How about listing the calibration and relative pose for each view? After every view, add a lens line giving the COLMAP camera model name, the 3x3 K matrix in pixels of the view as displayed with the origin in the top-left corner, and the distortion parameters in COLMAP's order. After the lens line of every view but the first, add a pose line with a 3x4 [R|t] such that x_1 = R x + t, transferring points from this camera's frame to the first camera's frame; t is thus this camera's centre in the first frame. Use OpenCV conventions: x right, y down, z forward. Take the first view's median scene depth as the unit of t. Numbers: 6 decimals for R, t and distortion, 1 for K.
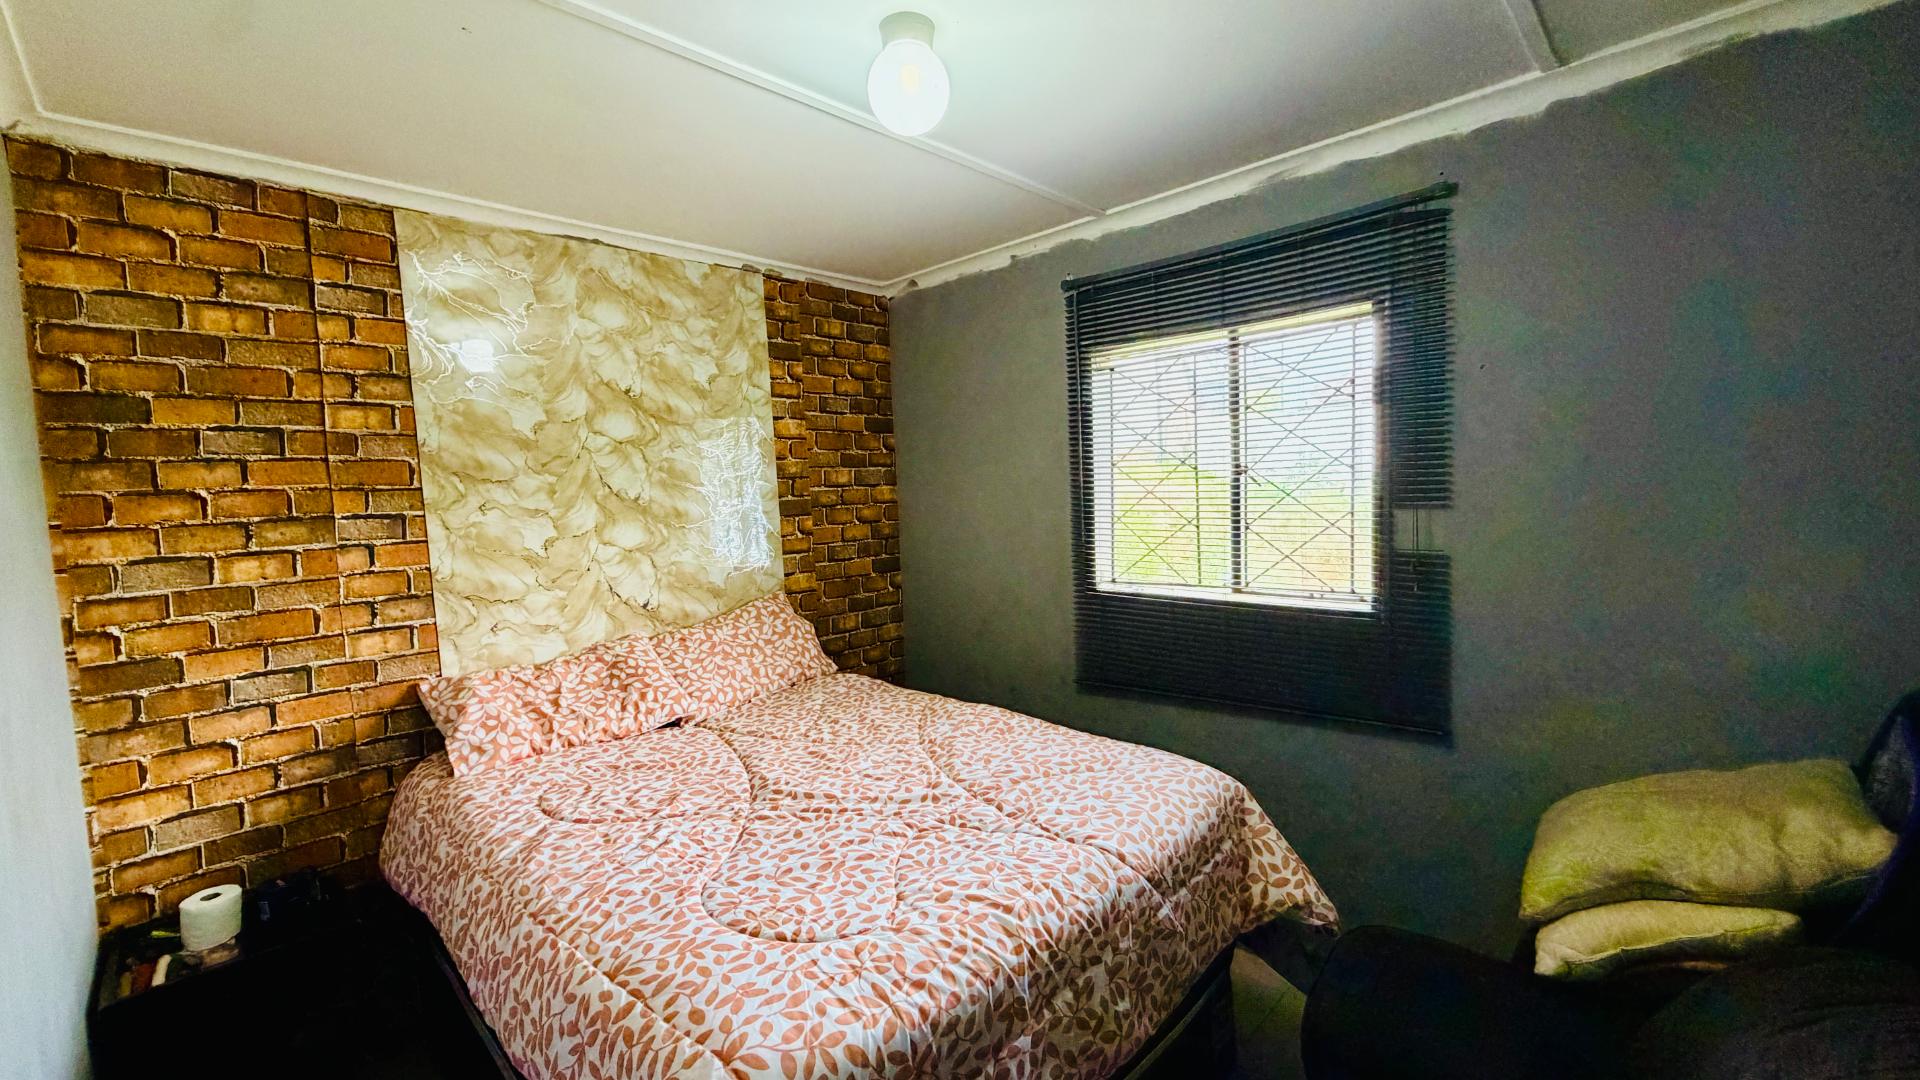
lens RADIAL K [[763.6, 0, 958.4], [0, 763.6, 540.2], [0, 0, 1]] dist [-0.001415, 0.000106]
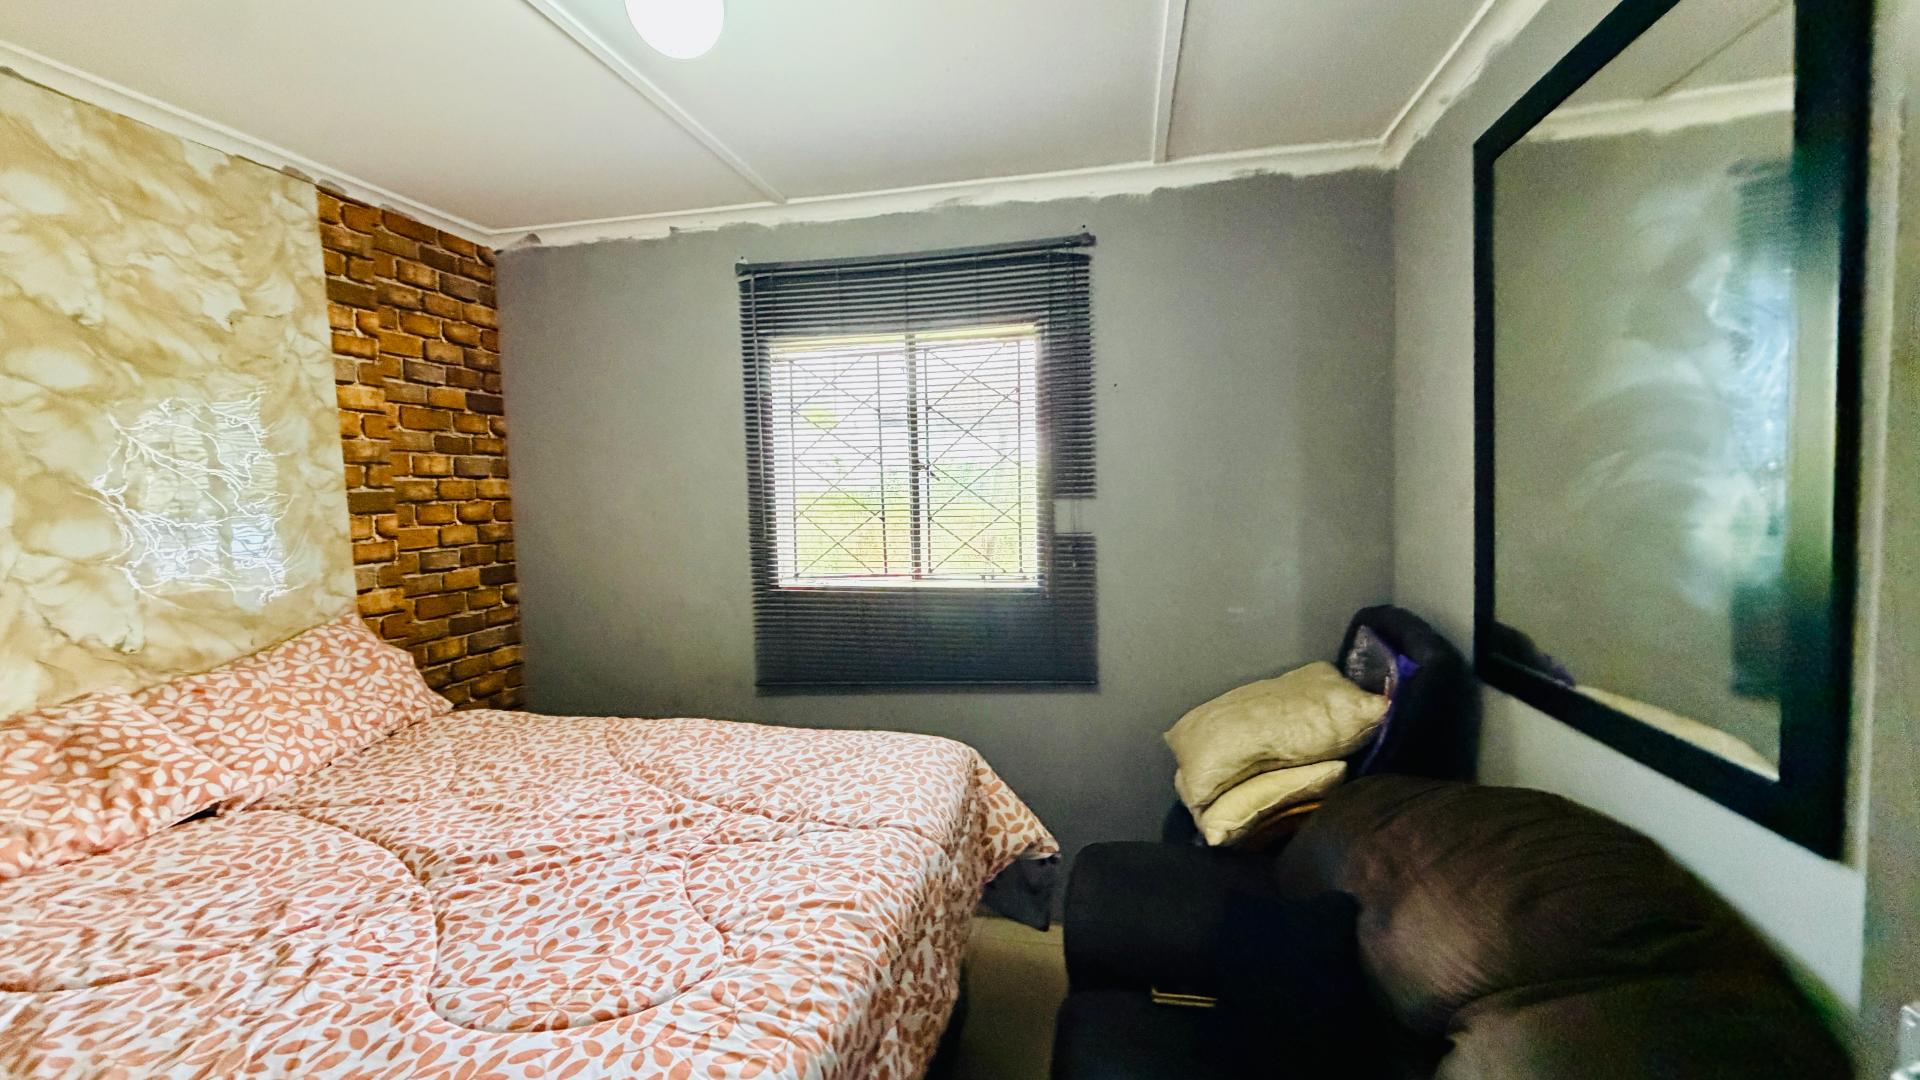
lens RADIAL K [[763.6, 0, 958.4], [0, 763.6, 540.2], [0, 0, 1]] dist [-0.001415, 0.000106]
pose [[0.843921, -0.021119, 0.536051, -0.187532], [0.030114, 0.999514, -0.008032, 0.026561], [-0.535621, 0.022921, 0.844147, 0.072800]]
